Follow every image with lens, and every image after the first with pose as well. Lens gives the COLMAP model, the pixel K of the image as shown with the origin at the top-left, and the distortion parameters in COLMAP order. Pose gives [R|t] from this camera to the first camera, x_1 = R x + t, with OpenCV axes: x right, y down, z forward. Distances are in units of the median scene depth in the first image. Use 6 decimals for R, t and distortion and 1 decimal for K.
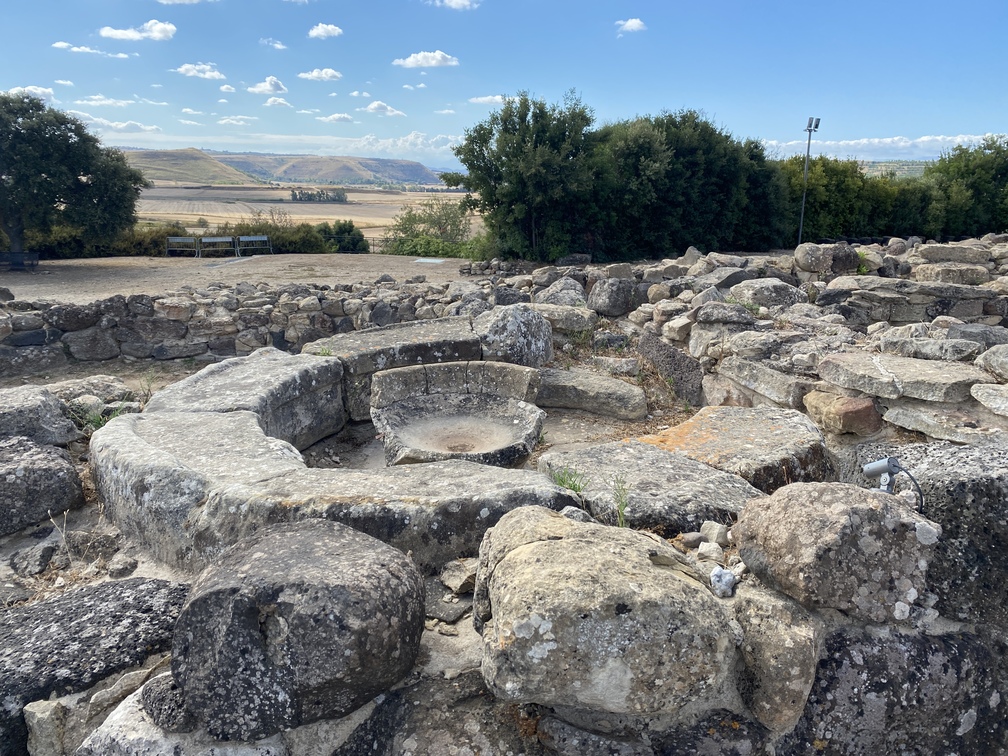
lens RADIAL K [[770.3, 0, 504.0], [0, 770.3, 378.0], [0, 0, 1]] dist [0.056326, -0.071014]
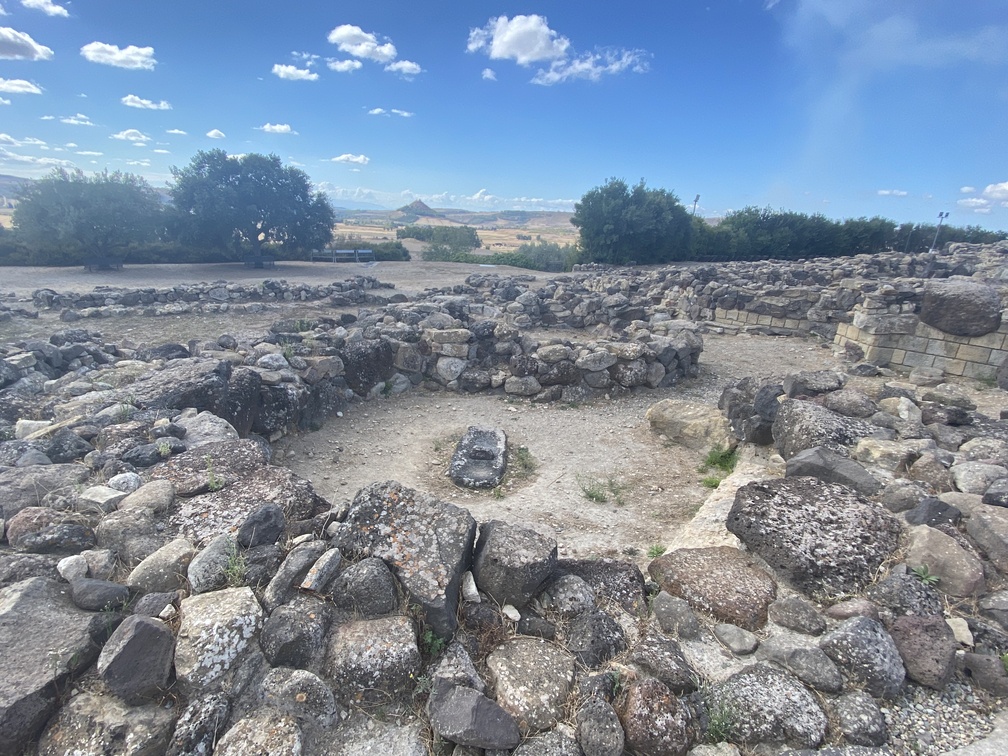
lens RADIAL K [[483.8, 0, 504.0], [0, 483.8, 378.0], [0, 0, 1]] dist [0.075873, -0.088128]
pose [[0.963867, -0.049691, 0.261709, -0.383084], [0.032667, 0.997081, 0.069004, 0.030499], [-0.264374, -0.057962, 0.962677, -0.104436]]
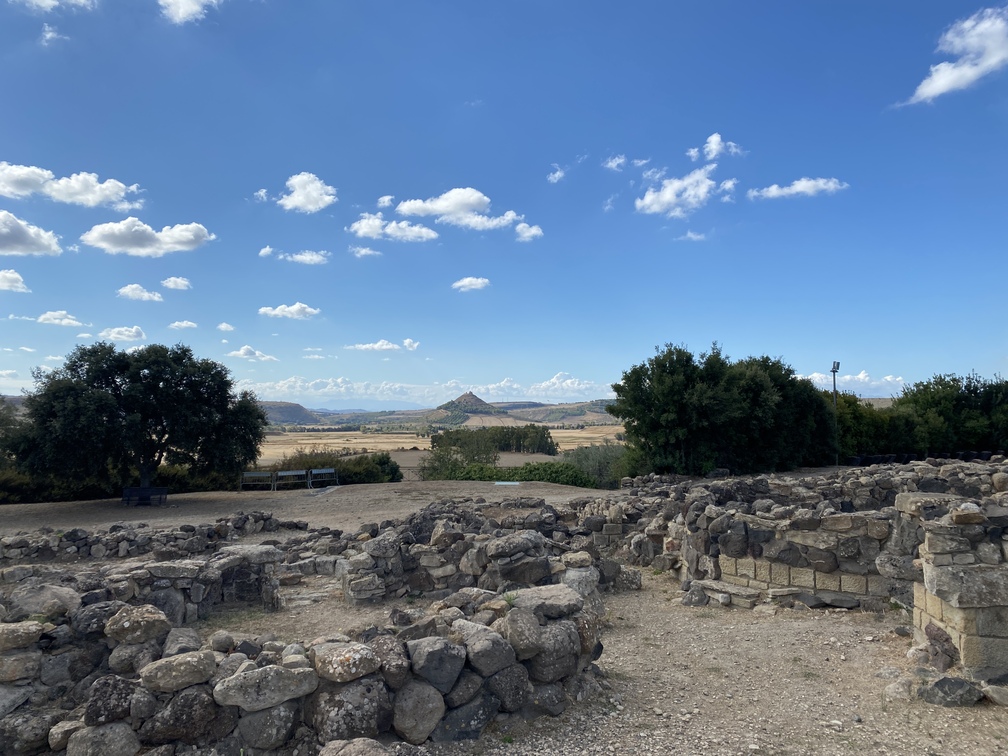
lens RADIAL K [[770.3, 0, 504.0], [0, 770.3, 378.0], [0, 0, 1]] dist [0.056326, -0.071014]
pose [[0.988576, -0.008525, 0.150483, -0.279471], [0.052971, 0.954361, -0.293921, 0.028237], [-0.141109, 0.298534, 0.943910, -0.091927]]
